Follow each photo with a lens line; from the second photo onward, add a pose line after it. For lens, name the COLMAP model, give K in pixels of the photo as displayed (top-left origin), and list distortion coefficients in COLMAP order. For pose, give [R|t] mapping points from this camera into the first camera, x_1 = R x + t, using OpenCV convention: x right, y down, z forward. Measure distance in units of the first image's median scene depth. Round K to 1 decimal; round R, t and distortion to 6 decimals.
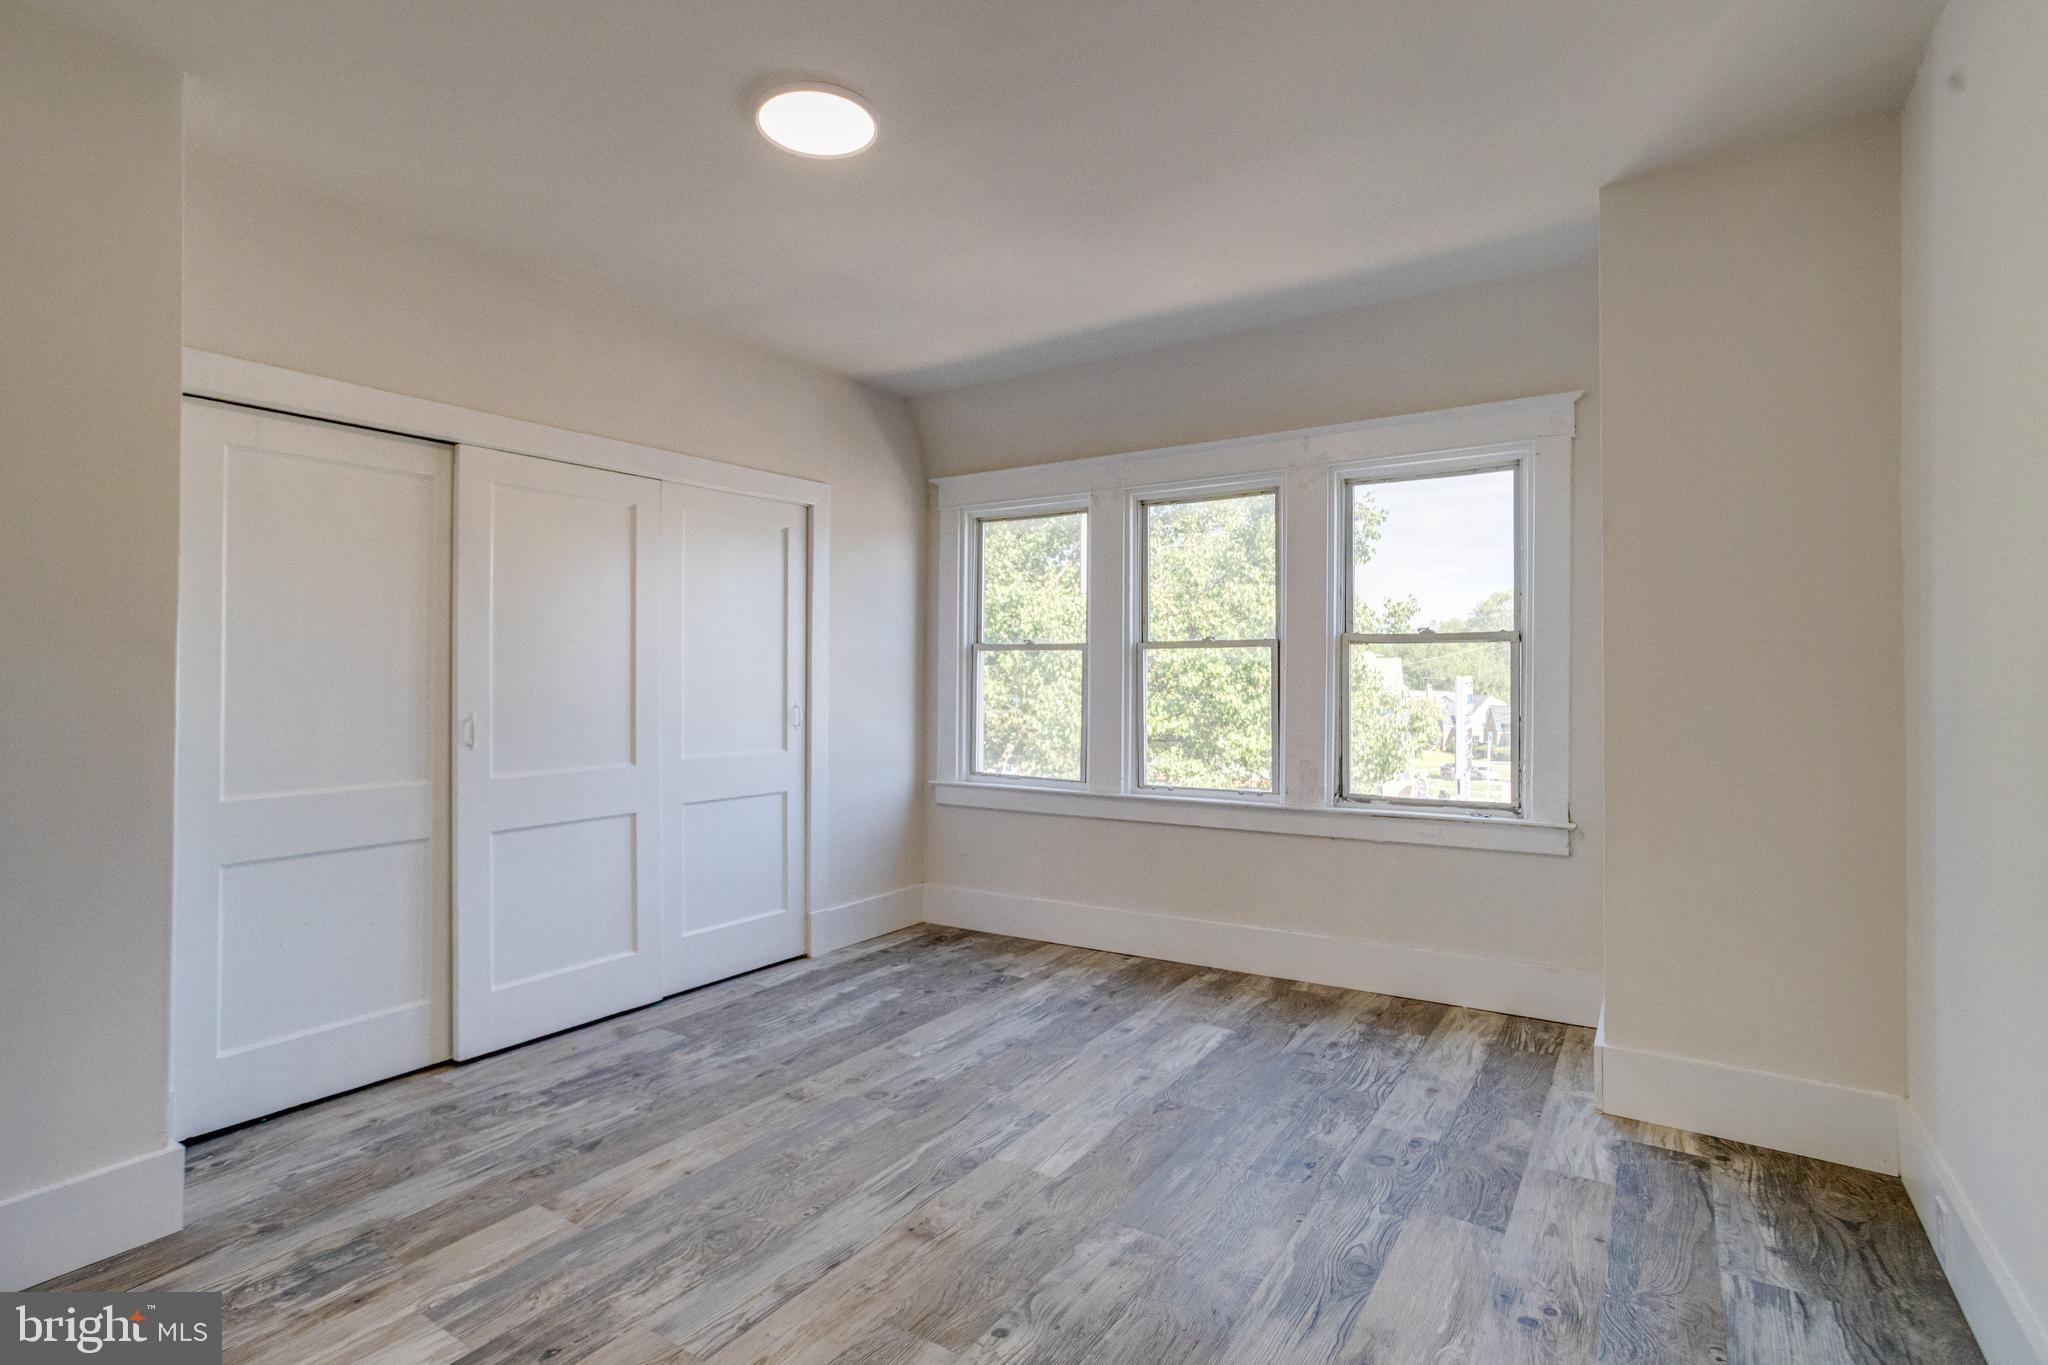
lens RADIAL K [[1008.6, 0, 1019.5], [0, 1008.6, 680.4], [0, 0, 1]] dist [-0.048684, 0.031152]
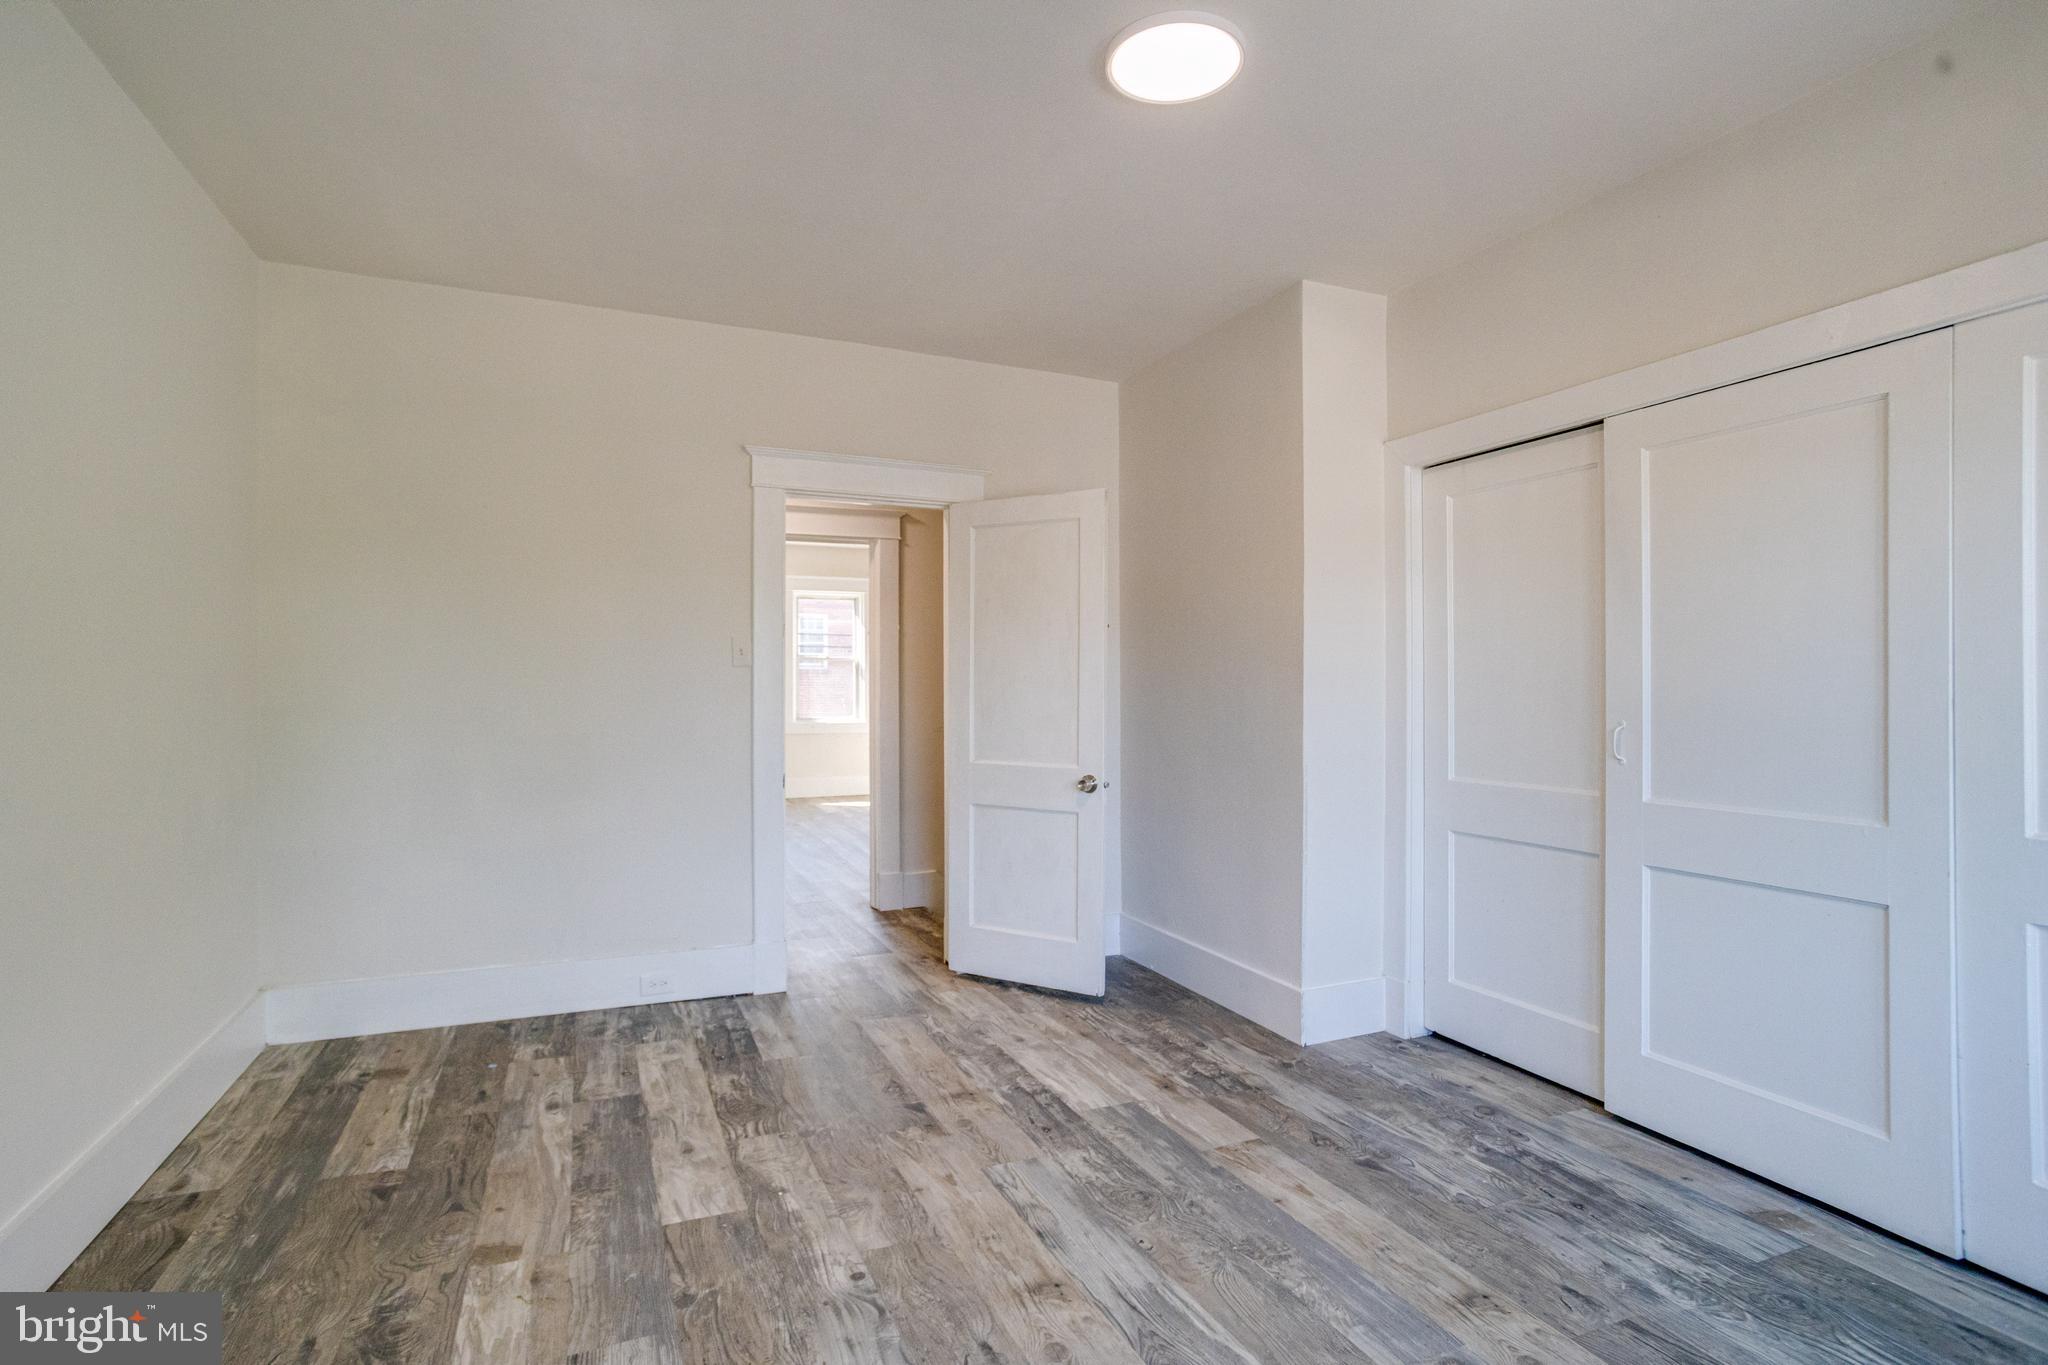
lens RADIAL K [[1029.4, 0, 1005.6], [0, 1029.4, 682.8], [0, 0, 1]] dist [-0.054830, 0.038277]
pose [[-0.563653, 0.001044, -0.826011, 0.619758], [-0.003543, 0.999987, 0.003681, -0.003019], [0.826004, 0.005001, -0.563642, 1.342474]]
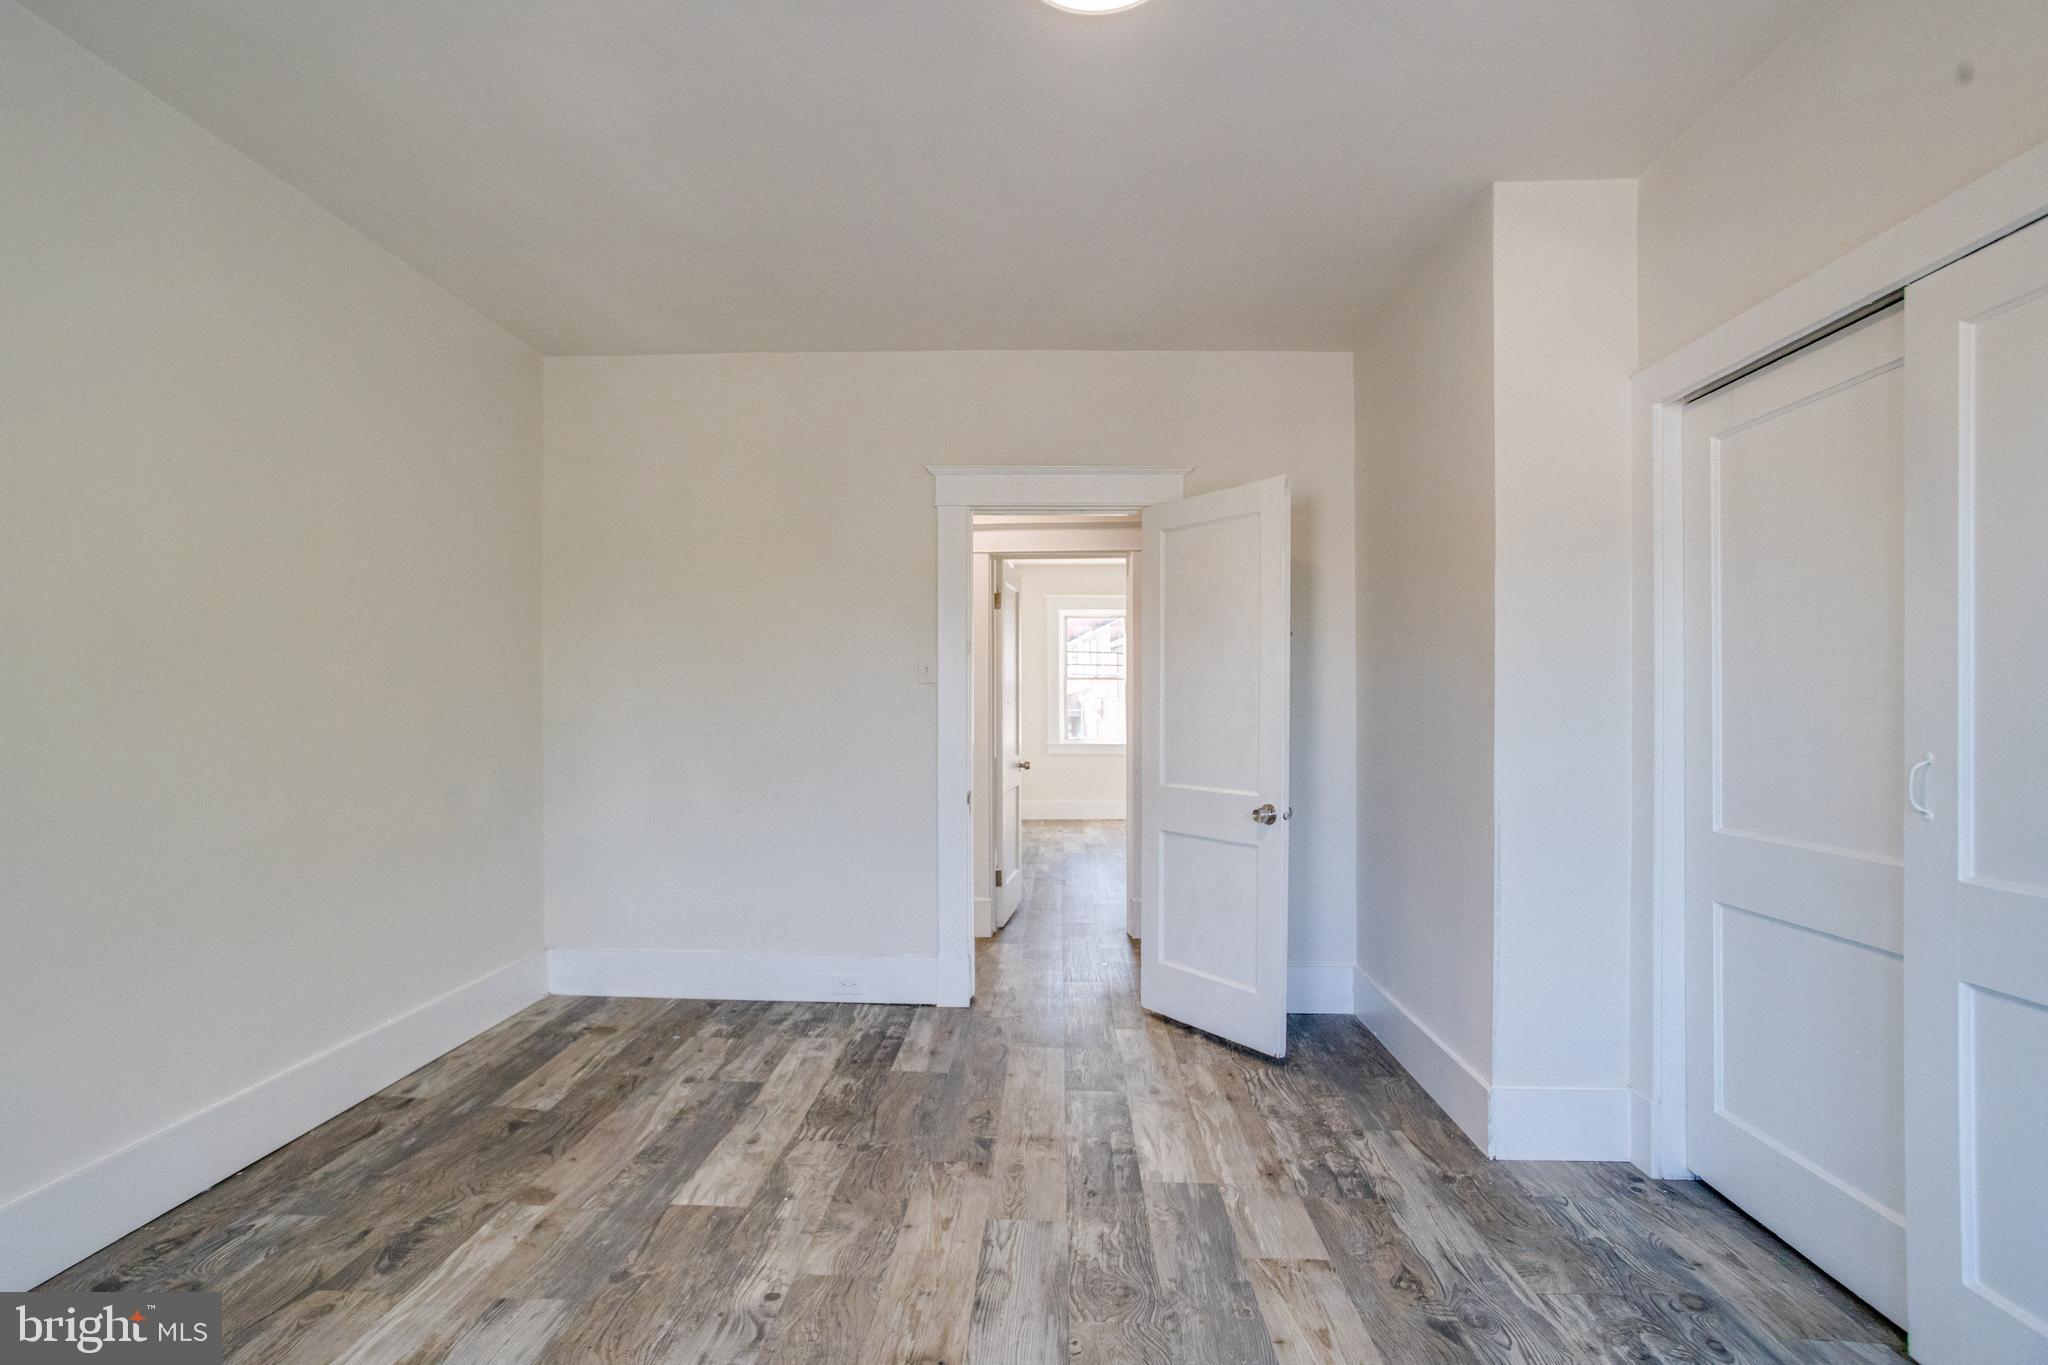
lens RADIAL K [[1024.9, 0, 1001.0], [0, 1024.9, 706.7], [0, 0, 1]] dist [-0.056450, 0.044519]
pose [[-0.870587, -0.001163, -0.492012, 0.231571], [-0.003873, 0.999982, 0.004489, 0.008646], [0.491998, 0.005813, -0.870577, 1.576413]]
